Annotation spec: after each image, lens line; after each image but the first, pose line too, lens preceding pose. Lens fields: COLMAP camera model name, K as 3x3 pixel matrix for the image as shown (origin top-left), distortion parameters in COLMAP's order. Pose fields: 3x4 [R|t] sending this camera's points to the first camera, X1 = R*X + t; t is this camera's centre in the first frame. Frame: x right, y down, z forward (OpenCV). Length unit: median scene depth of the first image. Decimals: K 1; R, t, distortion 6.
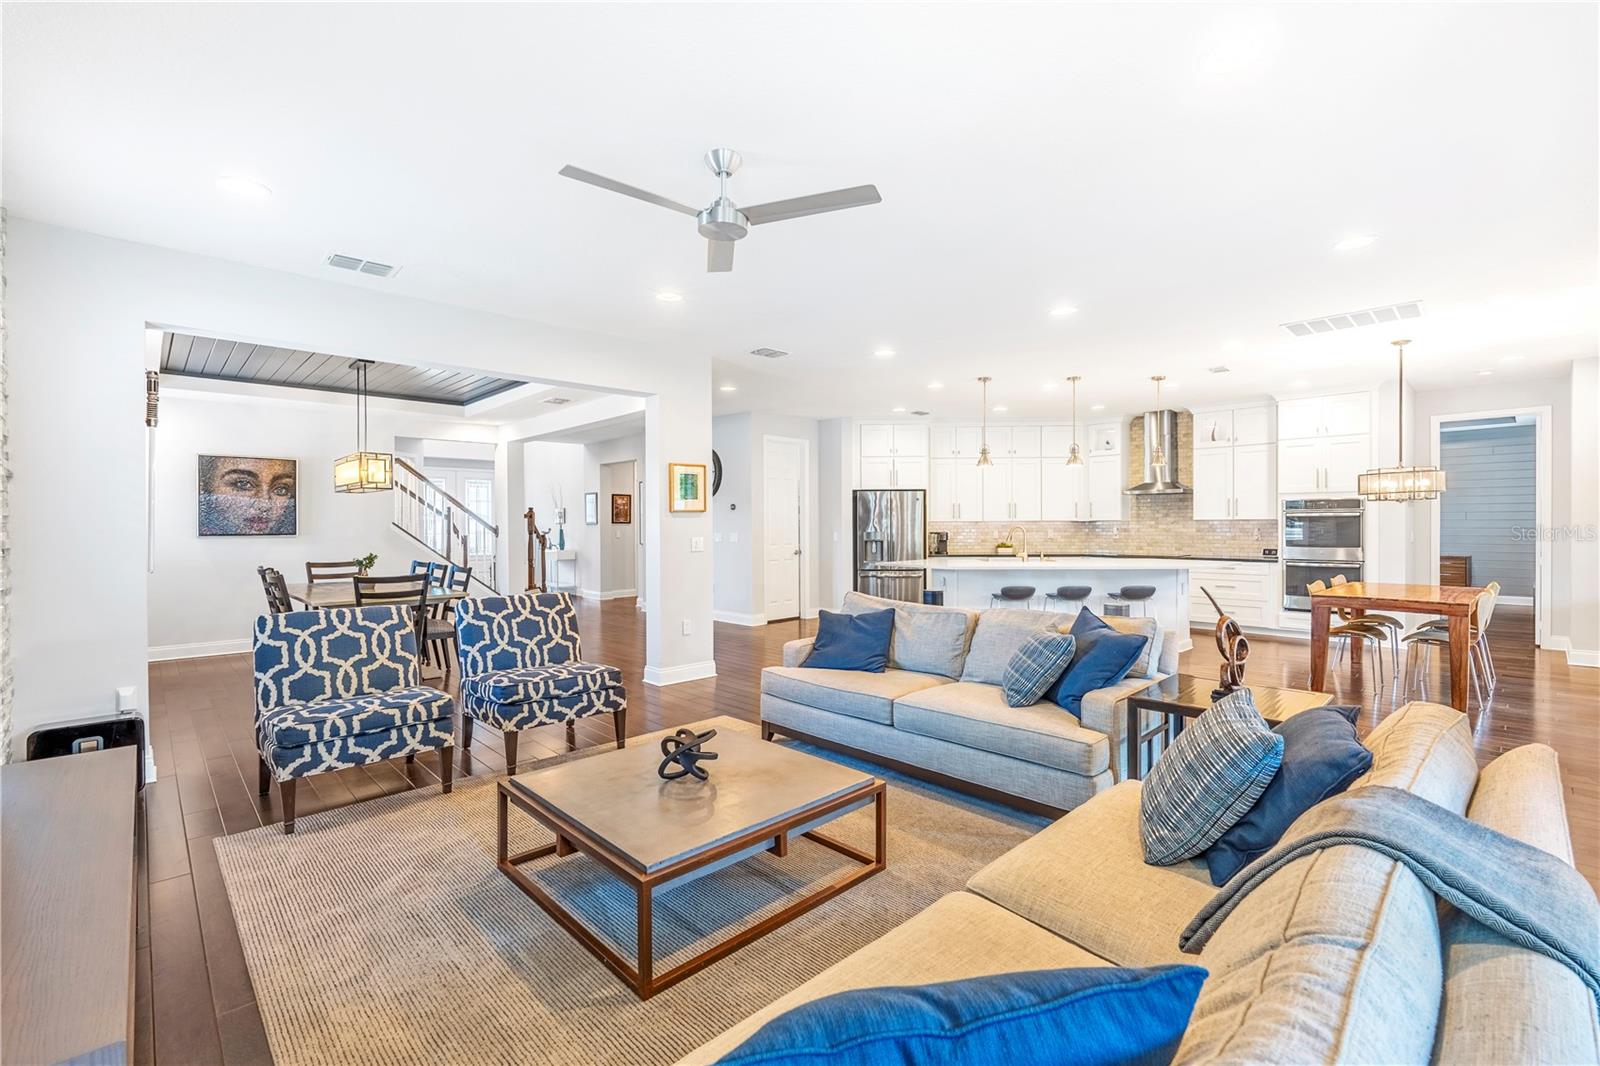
lens RADIAL K [[696.9, 0, 800.0], [0, 696.9, 533.0], [0, 0, 1]] dist [-0.000245, -0.000024]
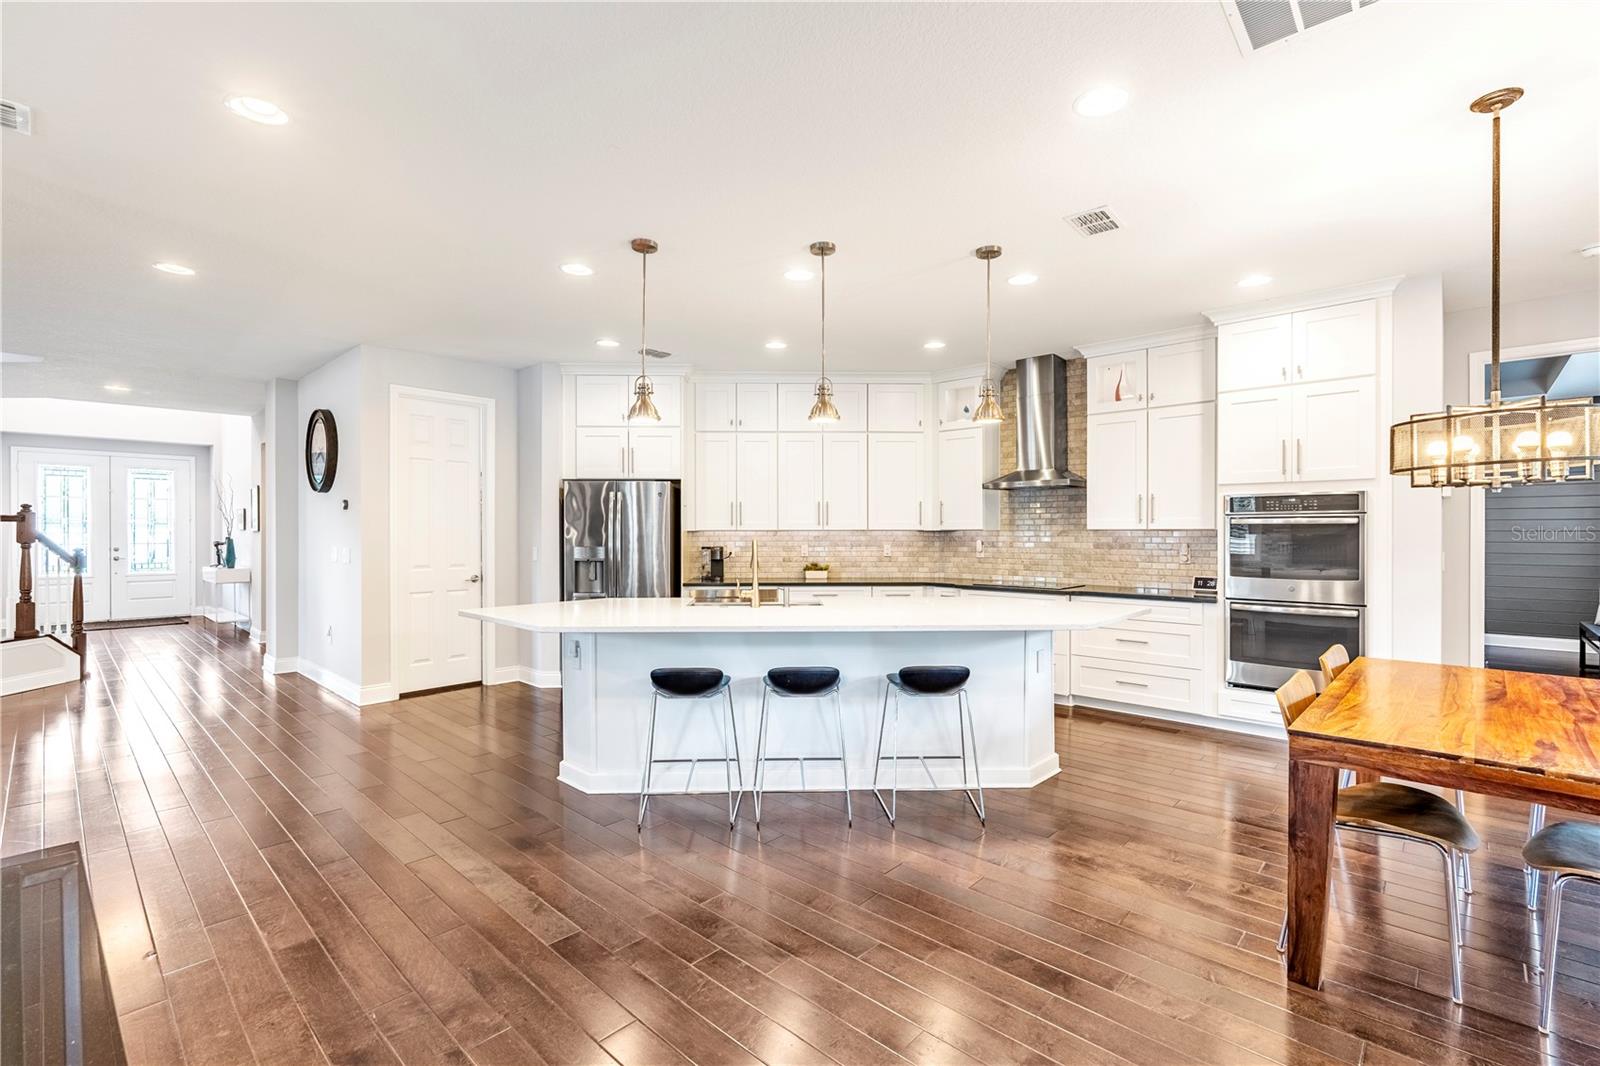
lens RADIAL K [[703.9, 0, 800.7], [0, 703.9, 537.9], [0, 0, 1]] dist [0.001250, 0.000105]
pose [[0.998383, 0.003715, 0.056727, 0.269948], [-0.003524, 0.999988, -0.003452, -0.007952], [-0.056739, 0.003247, 0.998384, 0.382044]]
